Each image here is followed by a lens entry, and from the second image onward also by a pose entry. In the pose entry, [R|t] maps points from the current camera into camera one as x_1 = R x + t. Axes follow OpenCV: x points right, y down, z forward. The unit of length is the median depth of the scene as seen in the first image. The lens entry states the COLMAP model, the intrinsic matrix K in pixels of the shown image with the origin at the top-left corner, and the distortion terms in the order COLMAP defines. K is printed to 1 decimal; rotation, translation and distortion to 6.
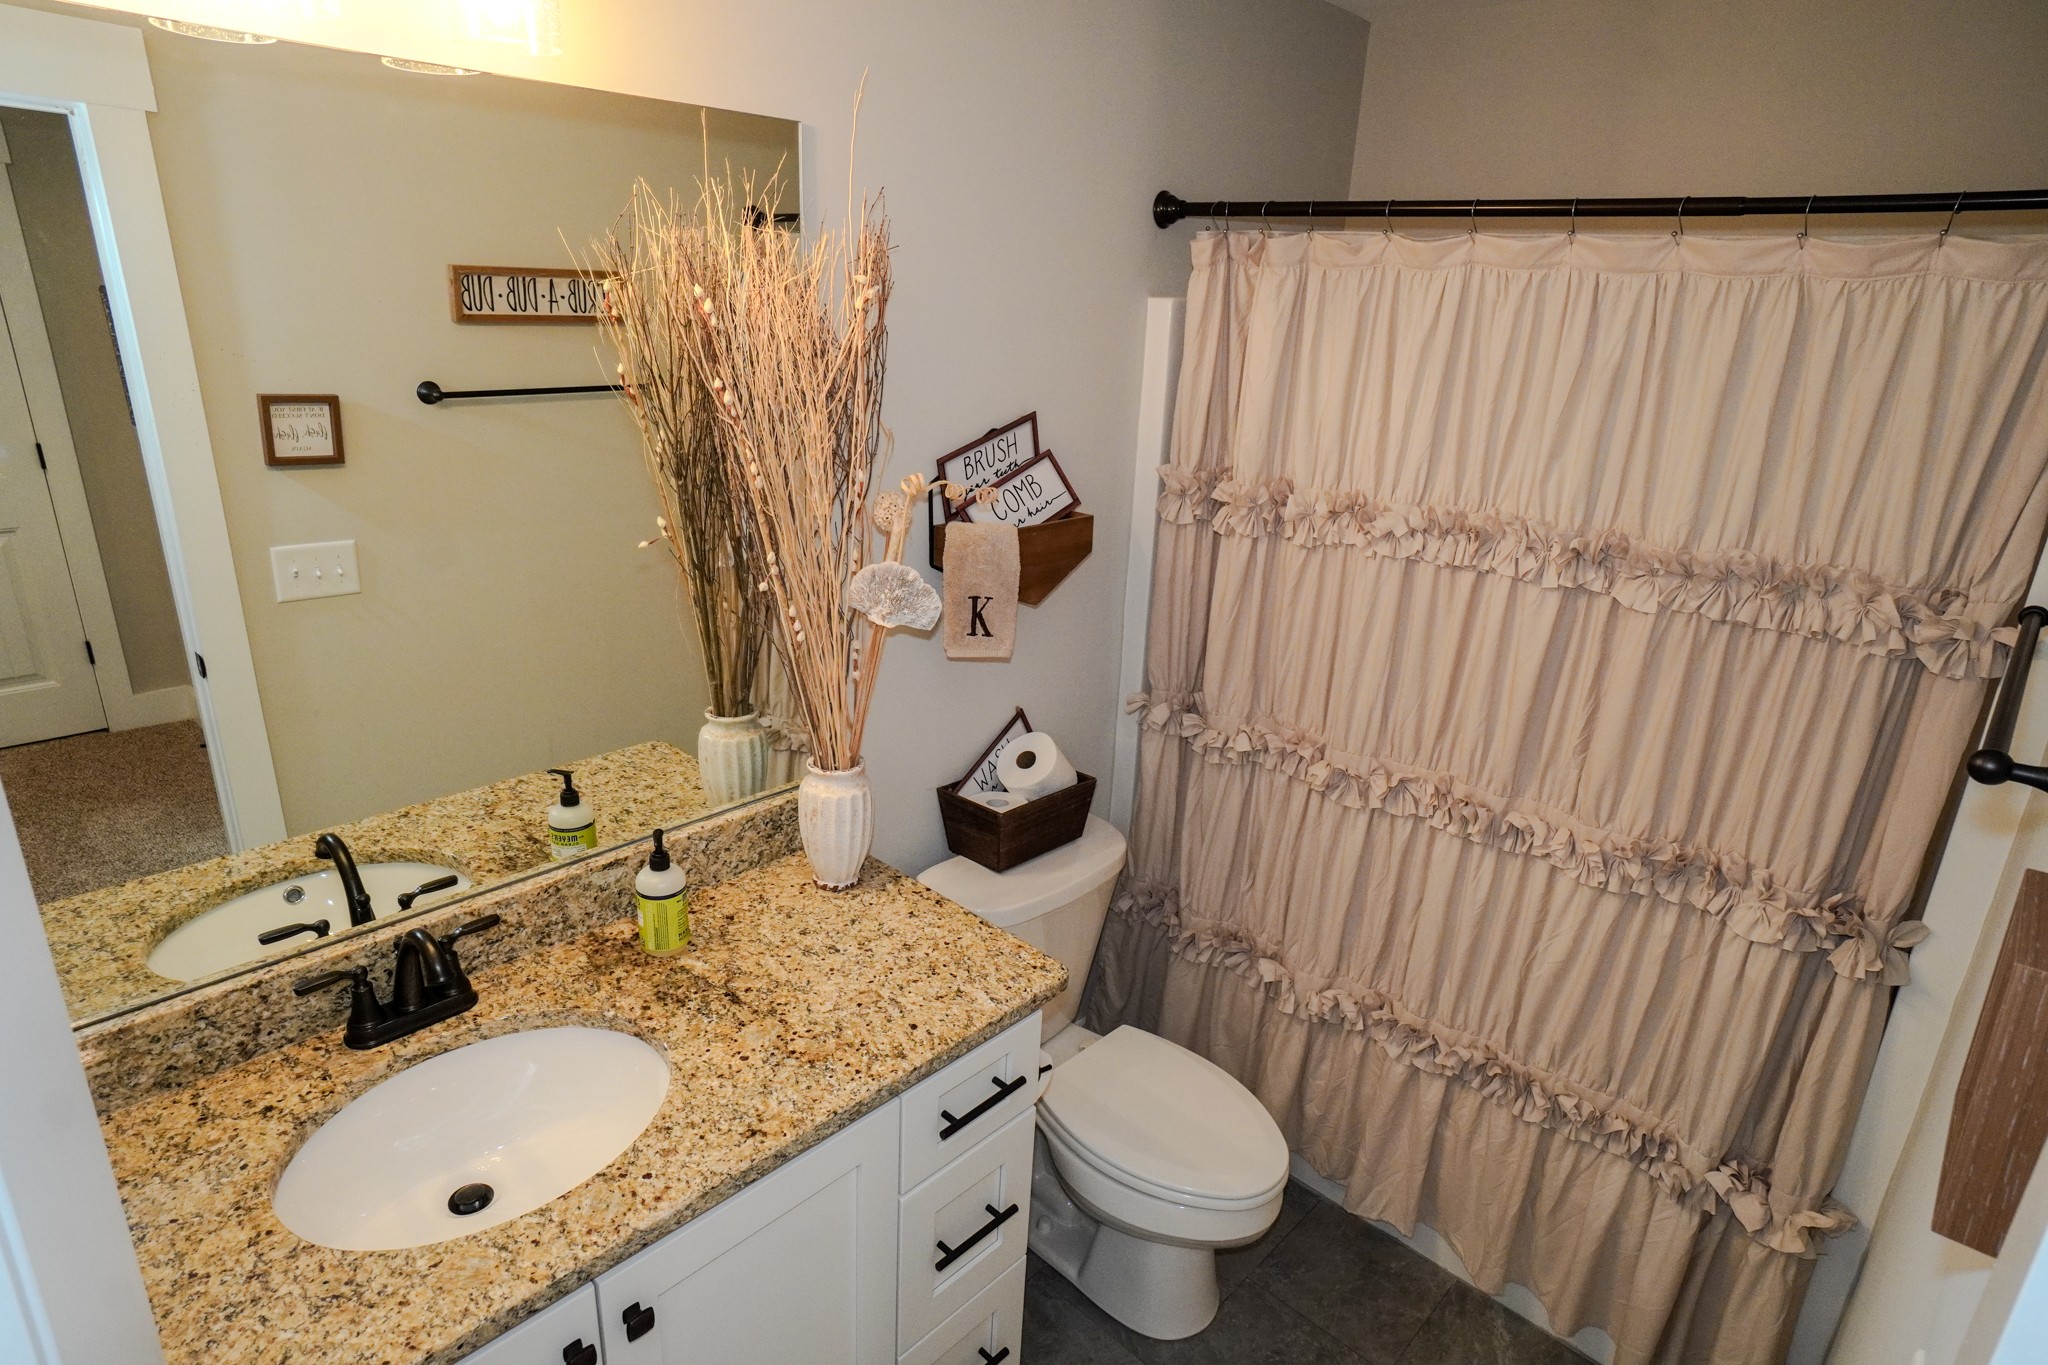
lens RADIAL K [[1153.6, 0, 1013.8], [0, 1153.6, 692.0], [0, 0, 1]] dist [-0.026372, 0.027116]
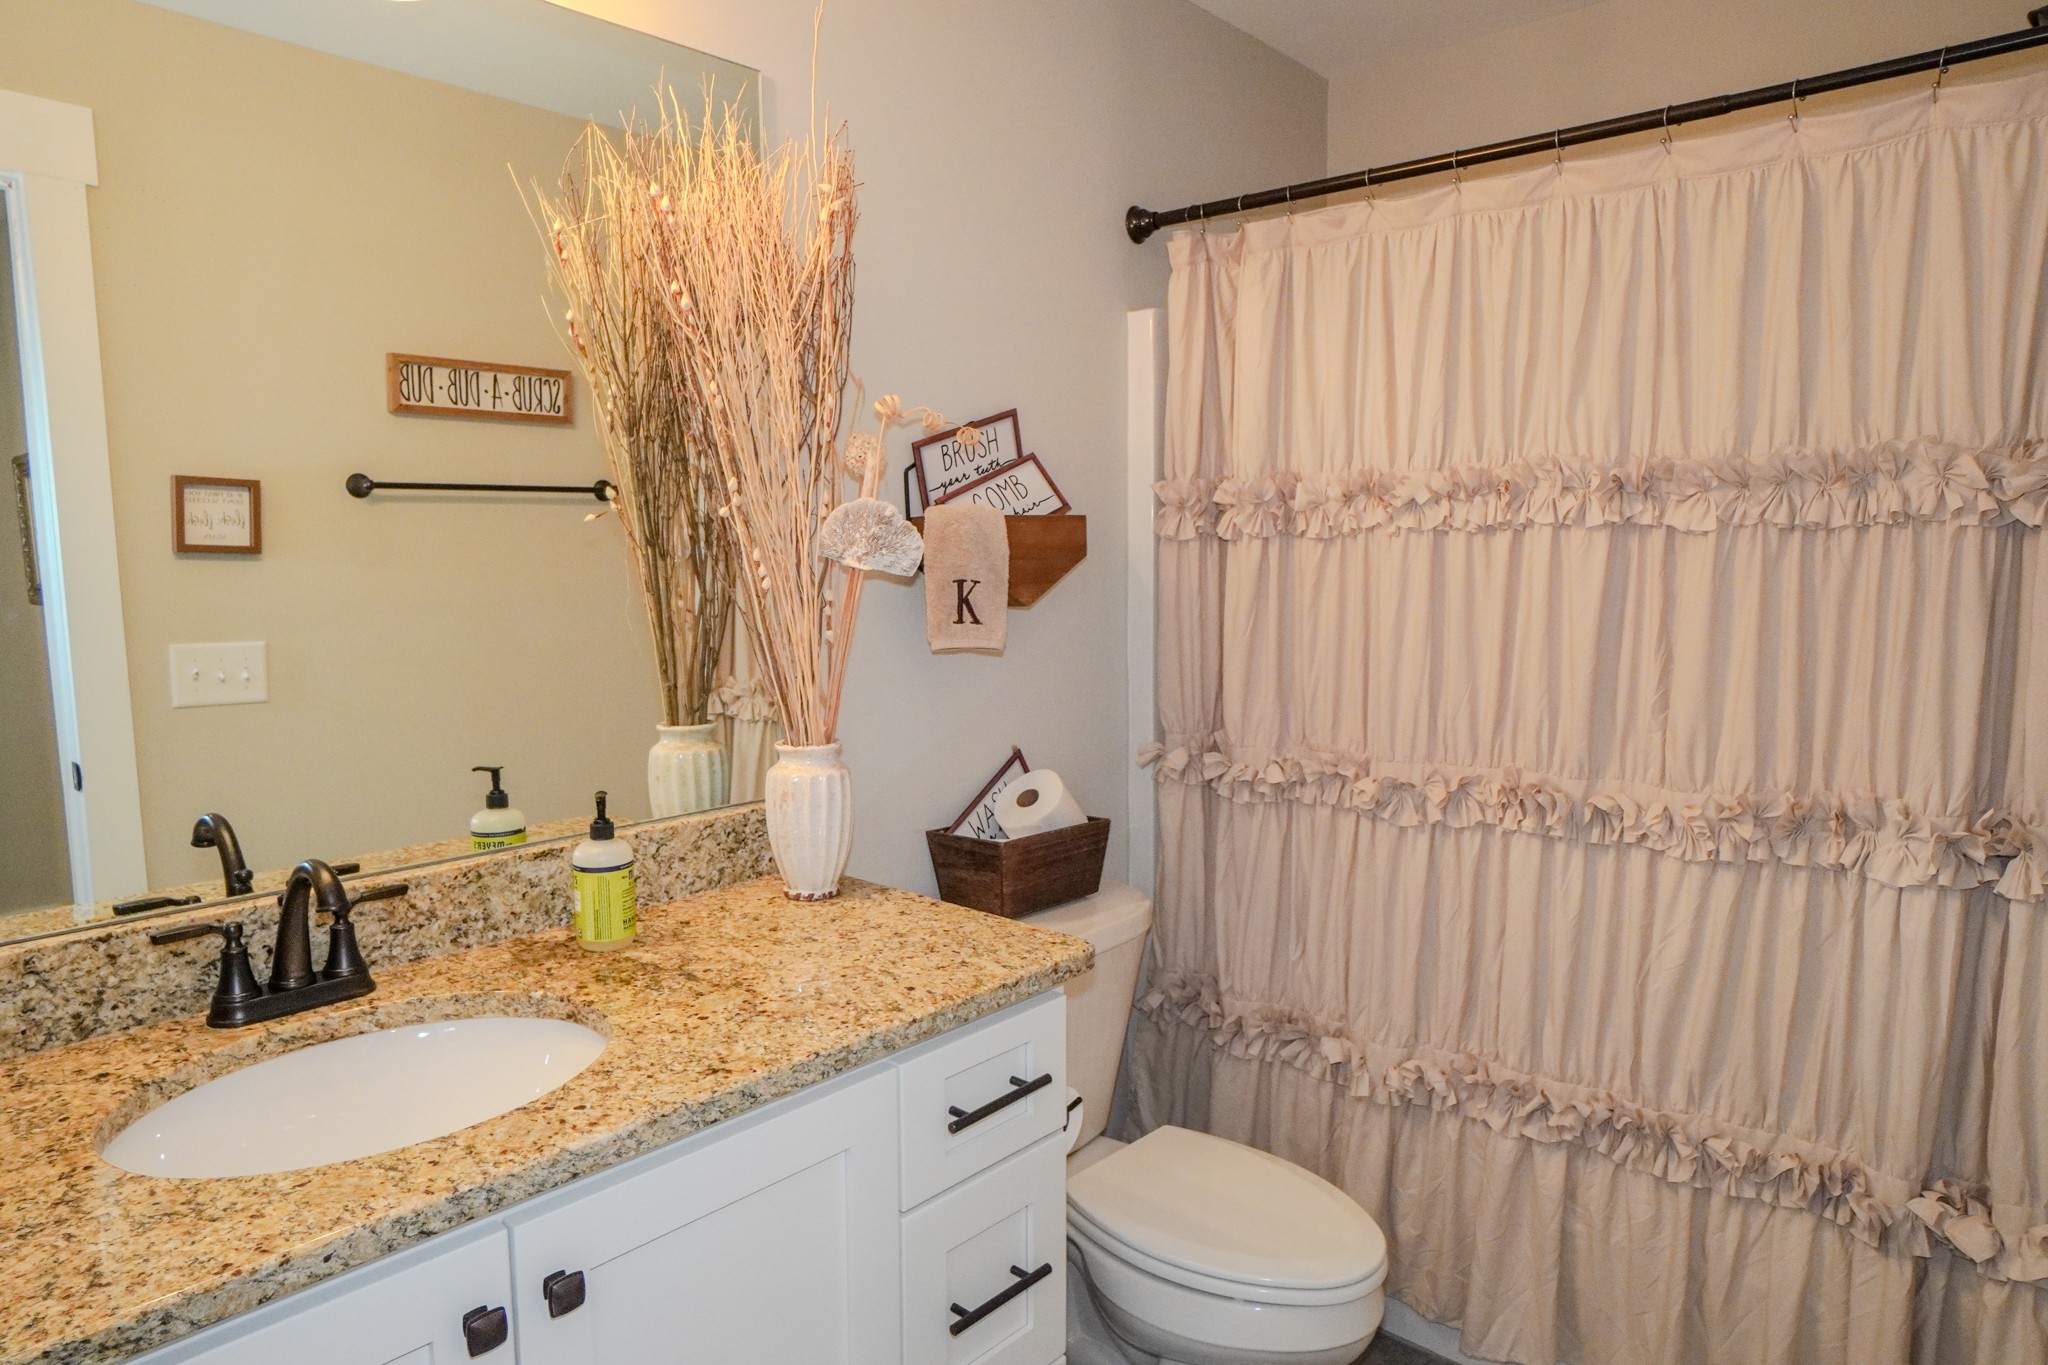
lens RADIAL K [[1282.2, 0, 1011.7], [0, 1282.2, 680.4], [0, 0, 1]] dist [-0.028573, 0.027659]
pose [[0.998435, -0.053426, 0.016553, -0.015392], [0.055807, 0.971327, -0.231105, 0.238926], [-0.003732, 0.231667, 0.972788, 0.054226]]
